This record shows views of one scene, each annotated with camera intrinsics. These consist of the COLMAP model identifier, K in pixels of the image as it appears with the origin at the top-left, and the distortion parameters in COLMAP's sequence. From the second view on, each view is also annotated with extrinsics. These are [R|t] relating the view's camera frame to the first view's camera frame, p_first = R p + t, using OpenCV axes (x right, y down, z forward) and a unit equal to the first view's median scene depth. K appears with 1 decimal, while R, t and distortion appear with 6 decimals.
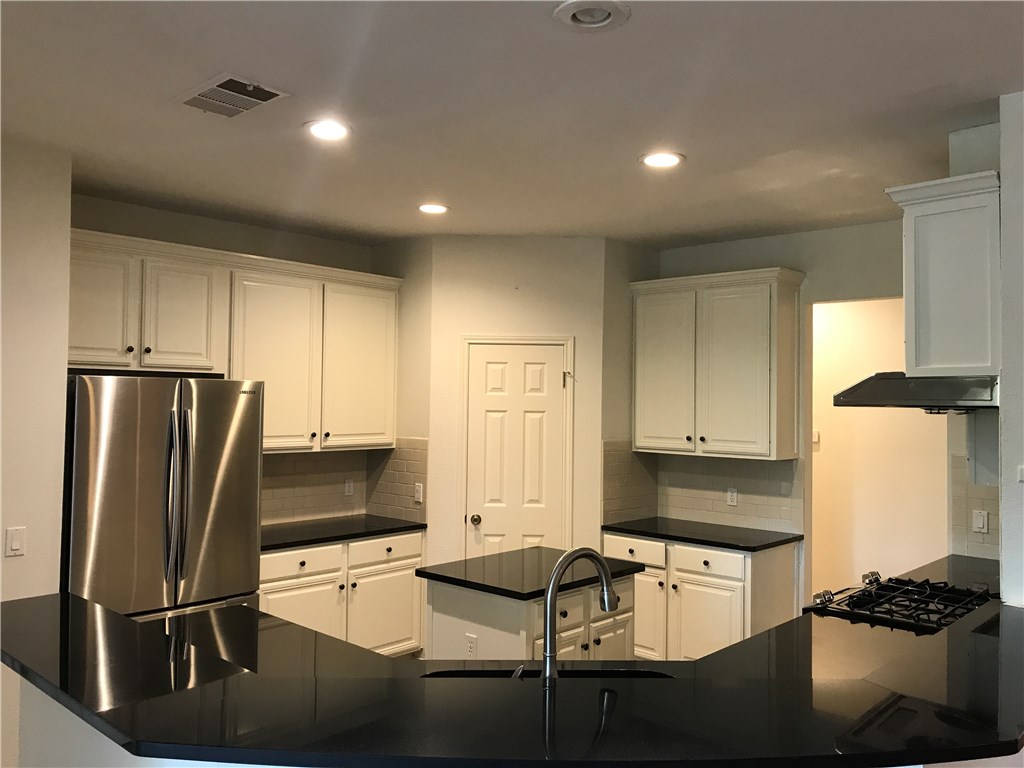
lens RADIAL K [[820.6, 0, 498.5], [0, 820.6, 372.0], [0, 0, 1]] dist [0.115805, -0.237791]
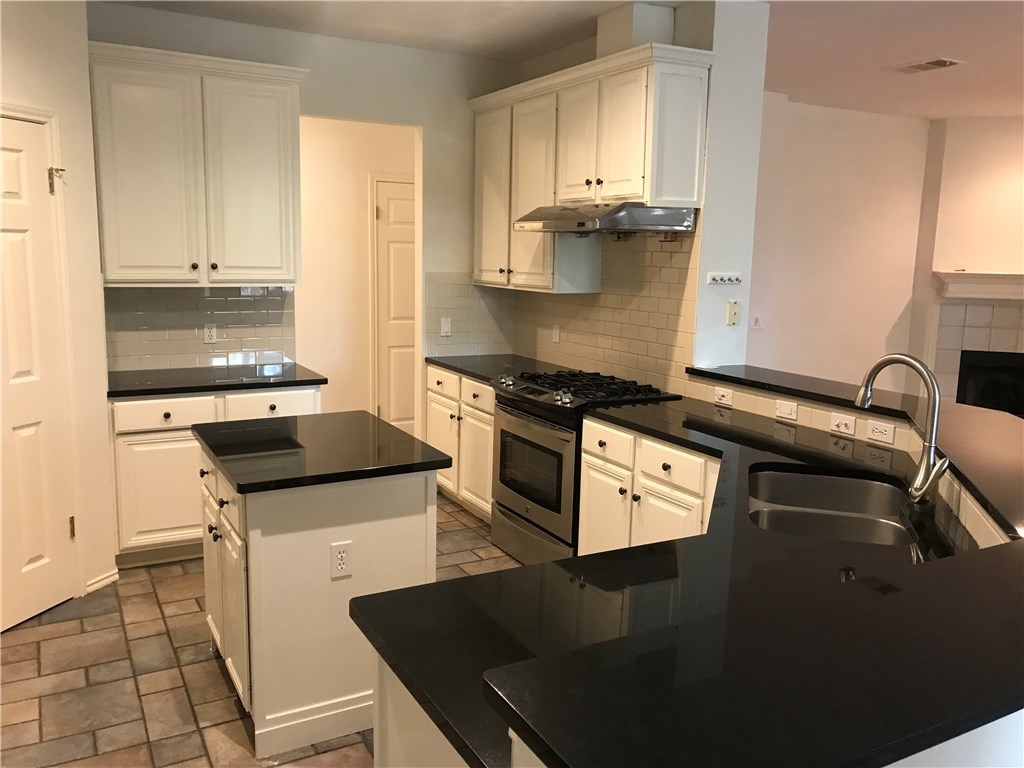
lens RADIAL K [[834.2, 0, 512.0], [0, 834.2, 384.0], [0, 0, 1]] dist [0.024478, -0.022381]
pose [[0.313607, -0.161840, 0.935659, -0.450935], [-0.050445, 0.981137, 0.186614, 0.025244], [-0.948212, -0.105723, 0.299528, 0.451239]]
